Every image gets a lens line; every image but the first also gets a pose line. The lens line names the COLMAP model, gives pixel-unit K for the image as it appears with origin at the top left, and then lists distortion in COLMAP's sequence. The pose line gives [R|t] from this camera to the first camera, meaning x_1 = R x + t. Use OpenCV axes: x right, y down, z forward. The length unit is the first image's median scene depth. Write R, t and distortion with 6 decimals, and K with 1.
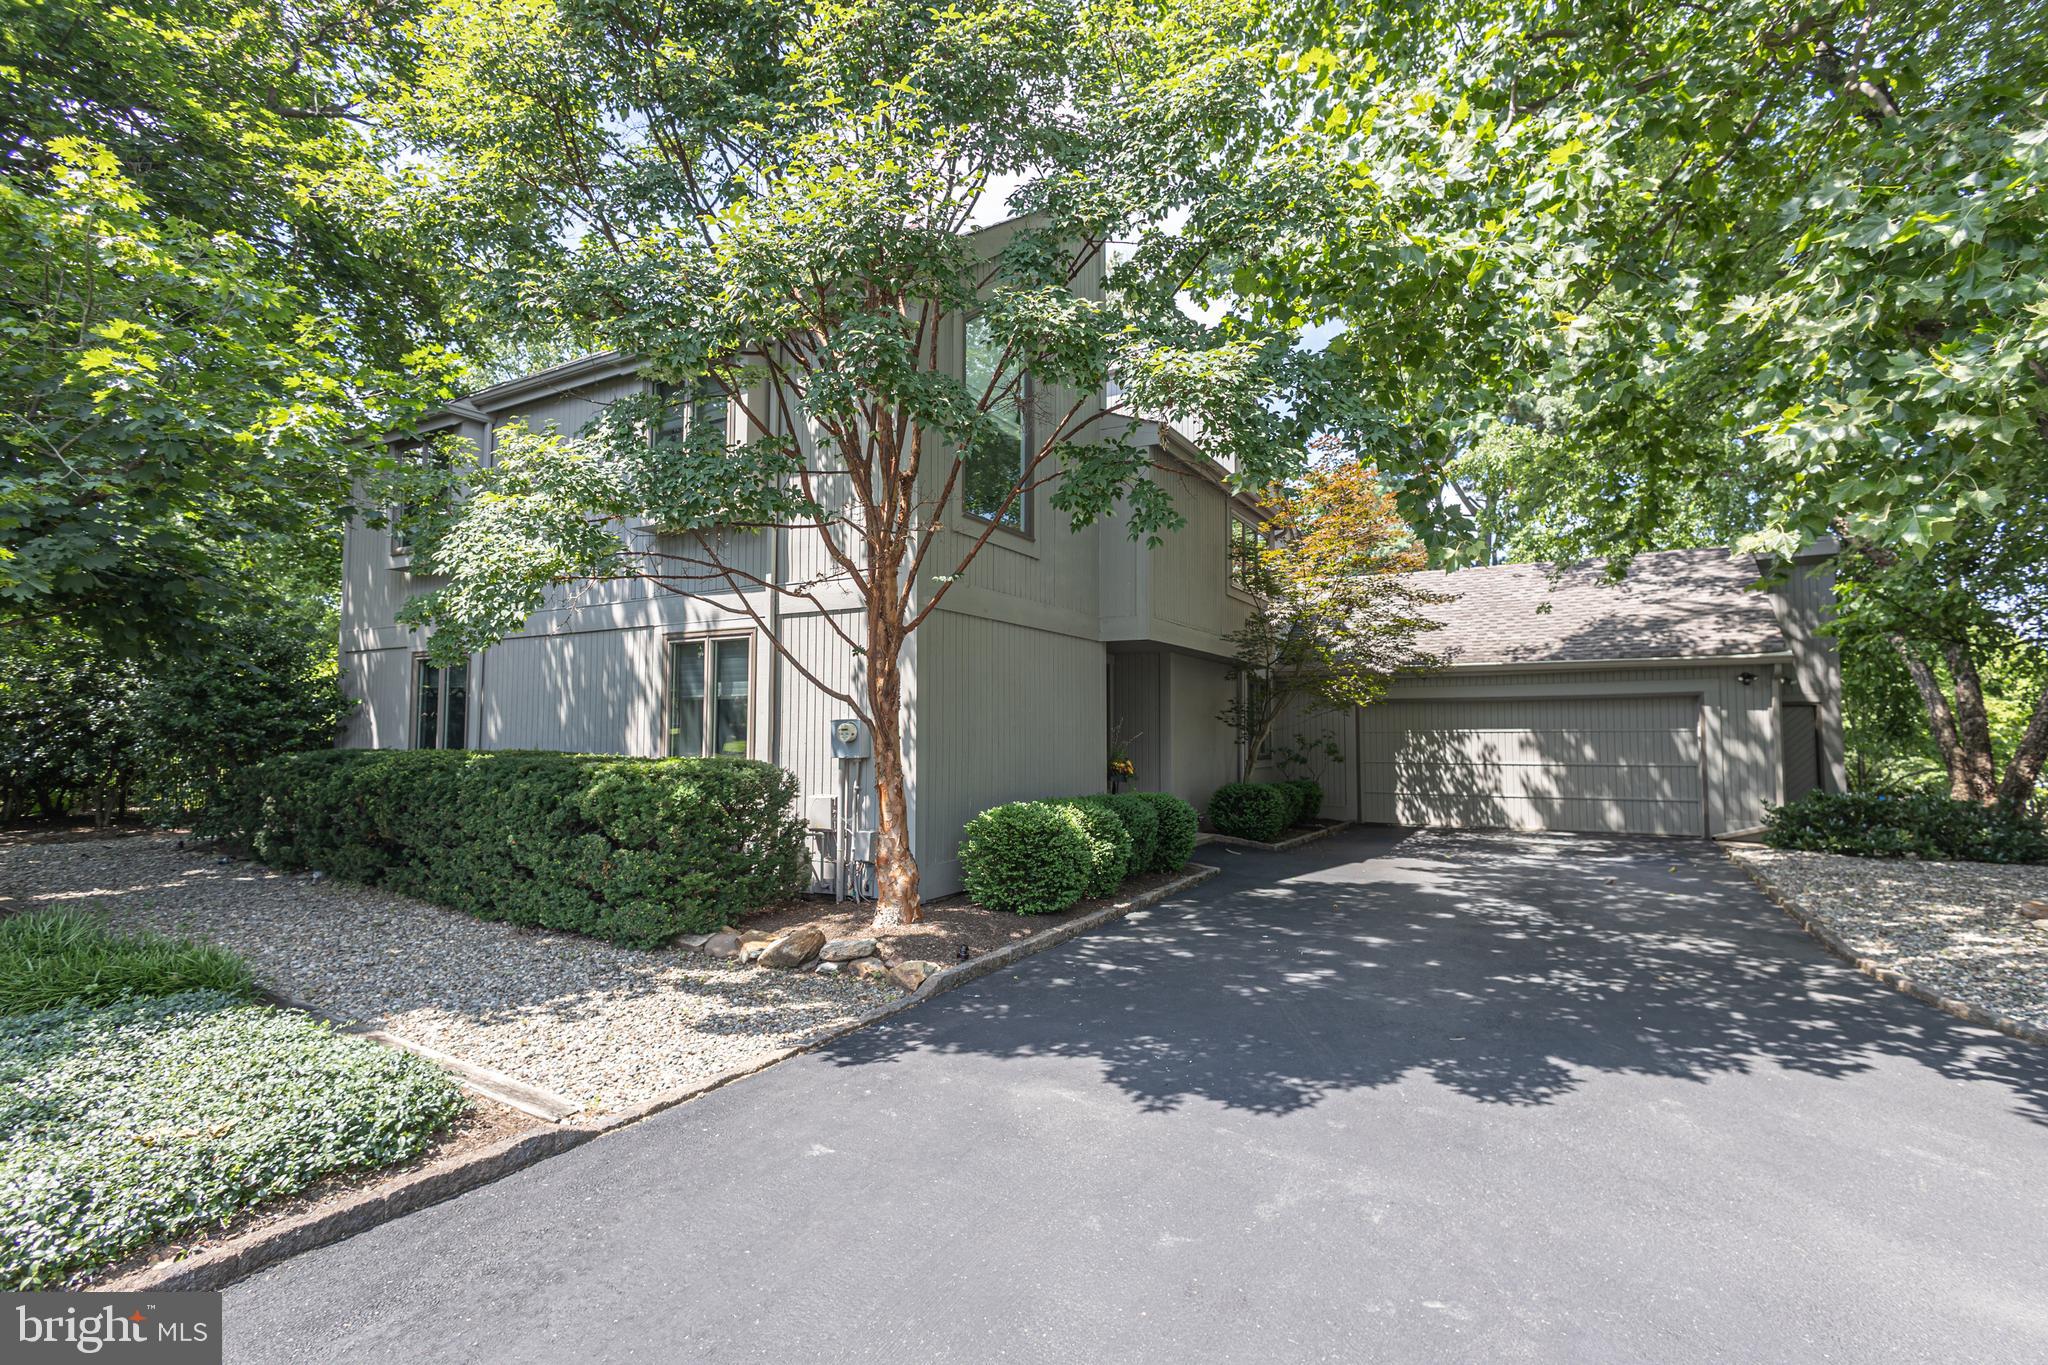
lens RADIAL K [[935.9, 0, 1022.7], [0, 935.9, 680.2], [0, 0, 1]] dist [0.011336, -0.003415]
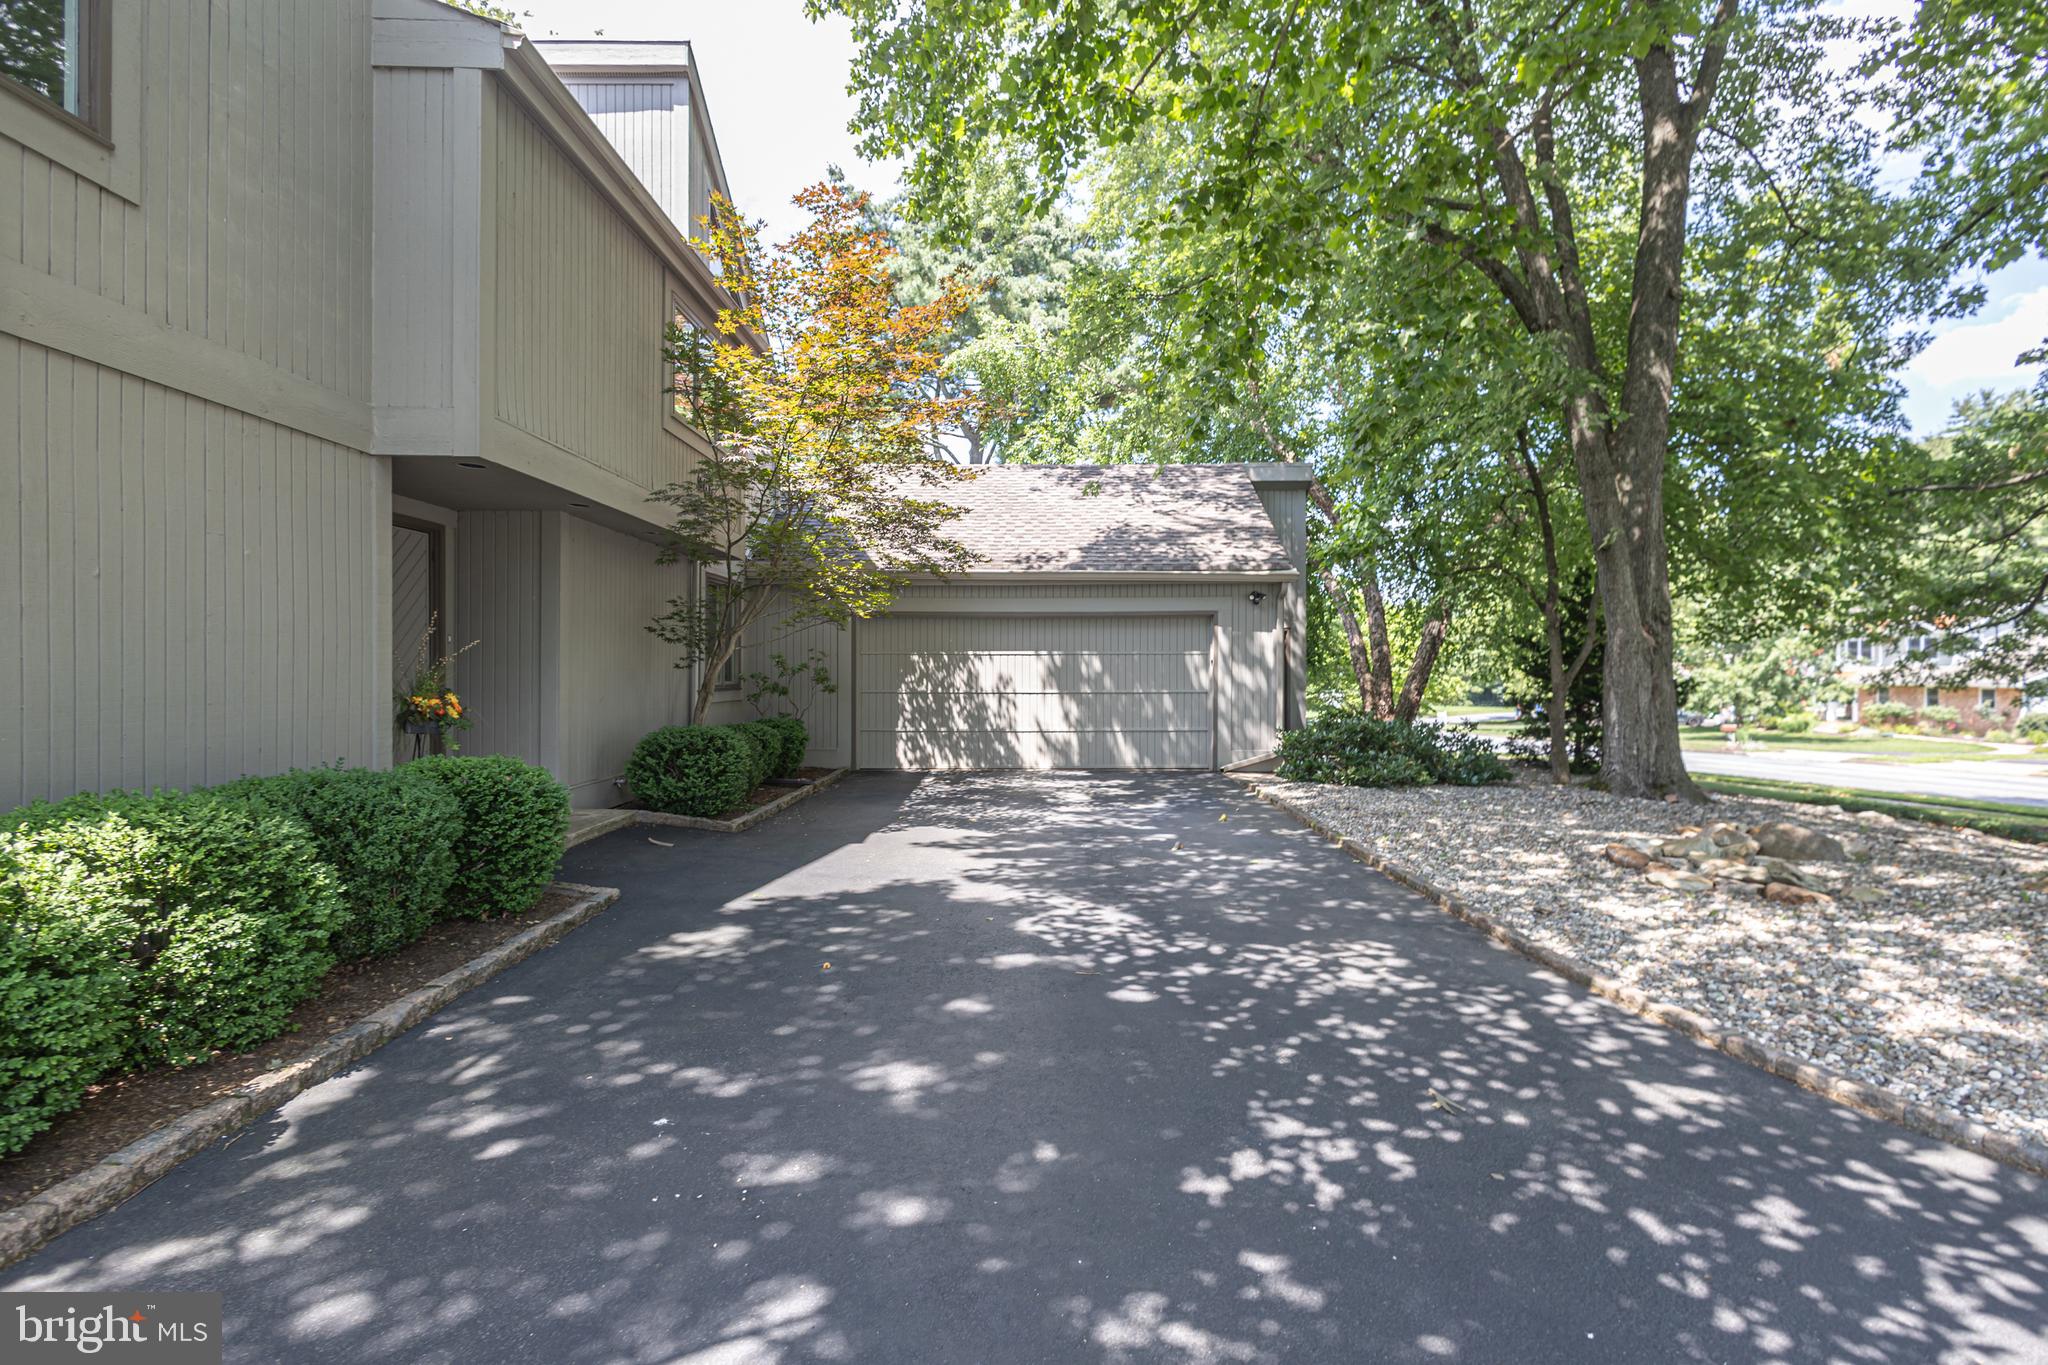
lens RADIAL K [[935.9, 0, 1002.0], [0, 935.9, 687.6], [0, 0, 1]] dist [0.011336, -0.003415]
pose [[0.873405, -0.007247, 0.486941, 0.100544], [-0.031710, 0.996921, 0.071714, 0.027360], [-0.485962, -0.078076, 0.870486, 0.305501]]
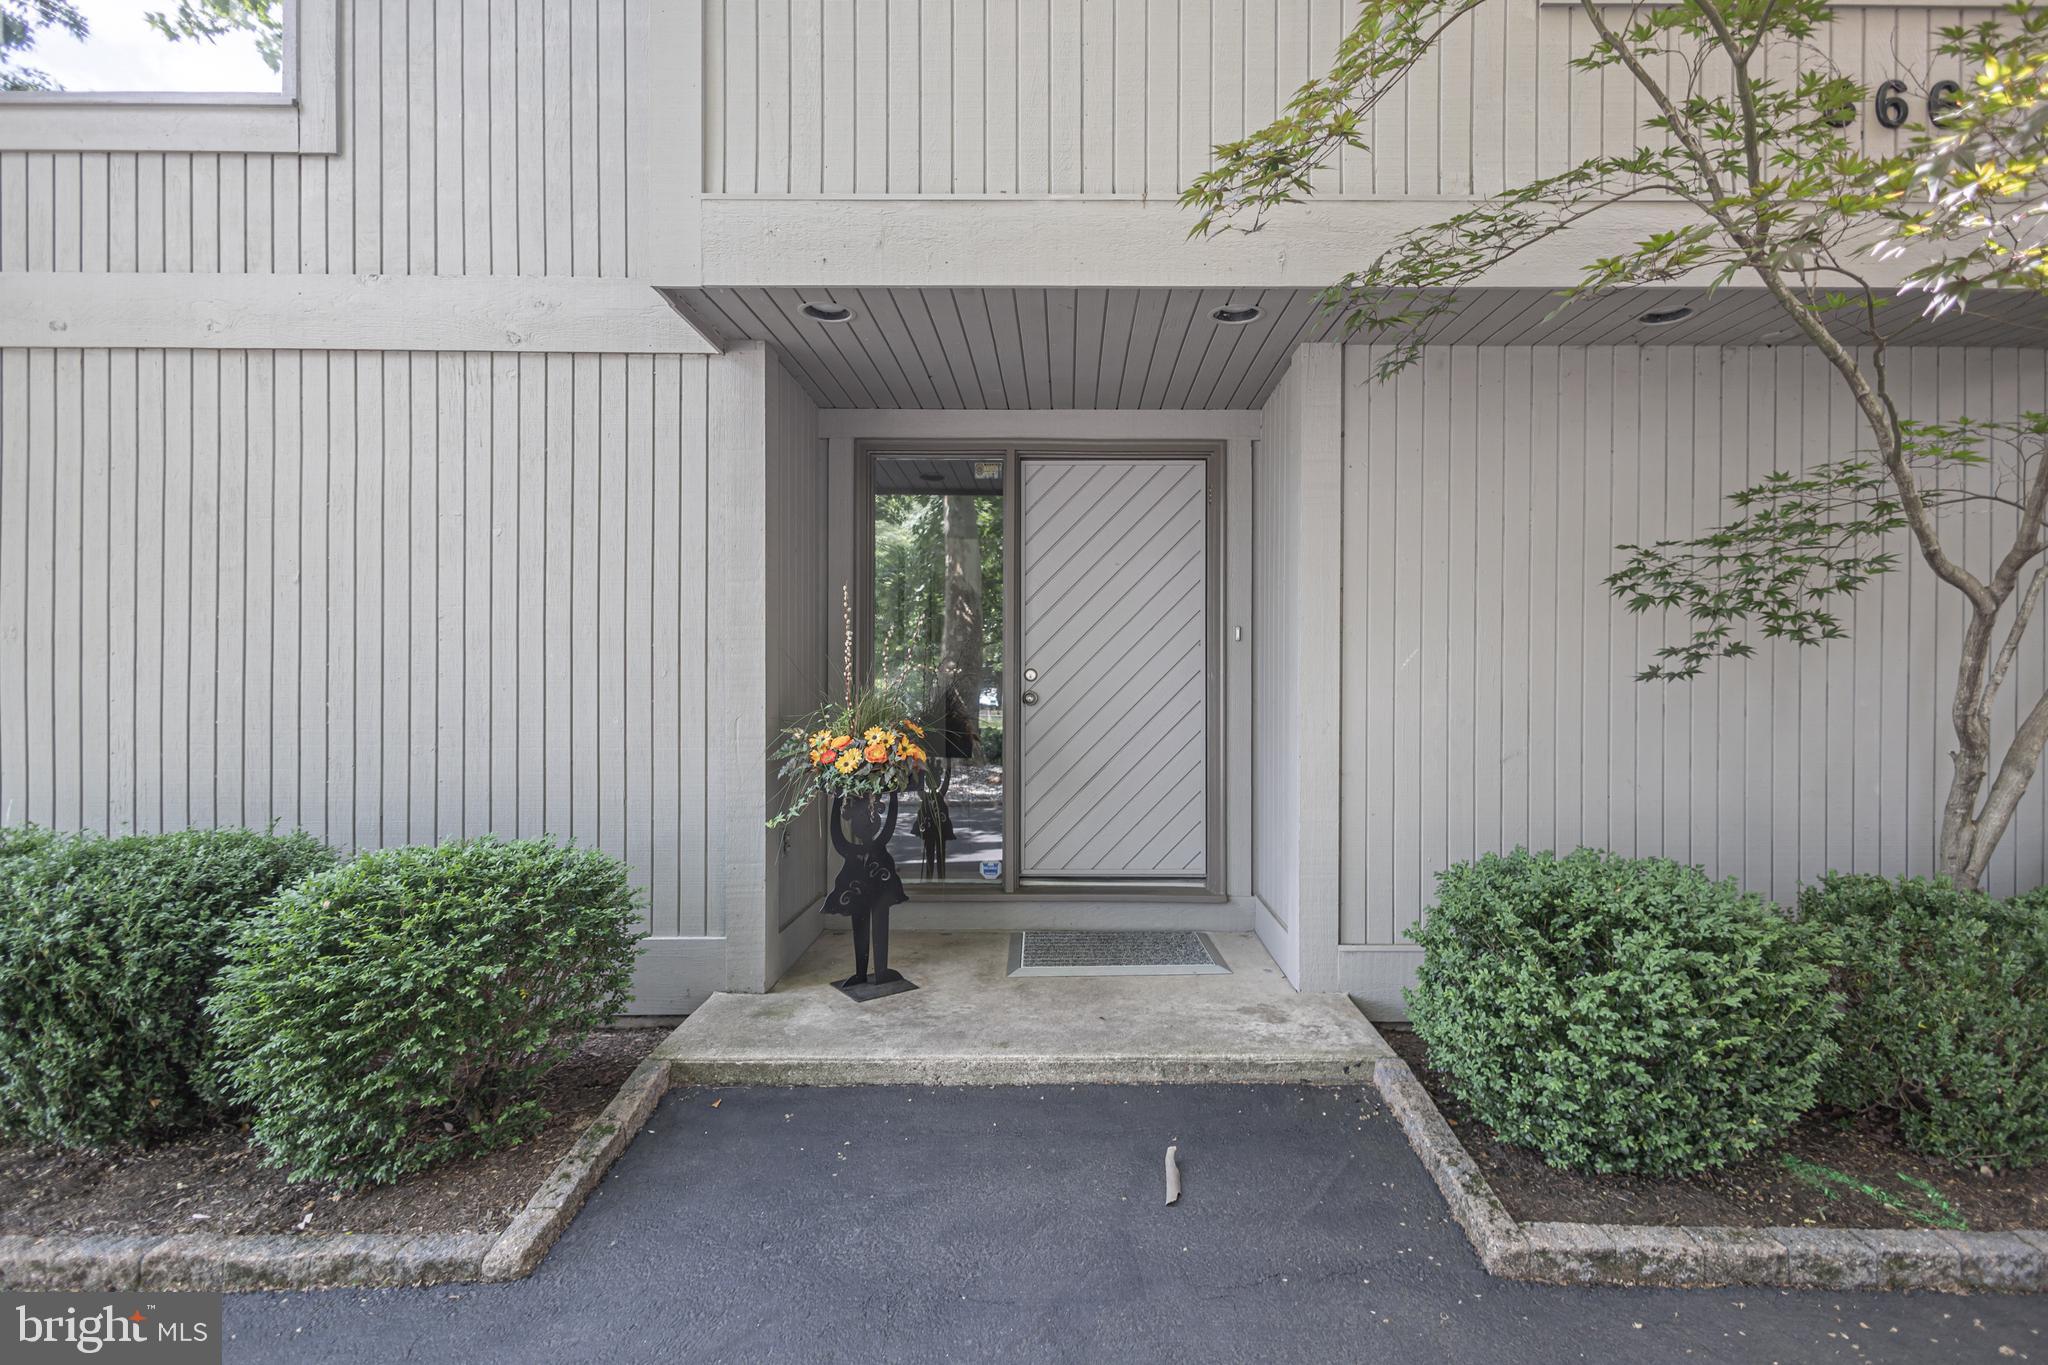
lens RADIAL K [[935.9, 0, 1070.0], [0, 935.9, 676.7], [0, 0, 1]] dist [0.011336, -0.003415]
pose [[0.513806, -0.003718, -0.857898, 0.327675], [0.046976, 0.998612, 0.023806, 0.053161], [0.856619, -0.052533, 0.513268, 0.725632]]
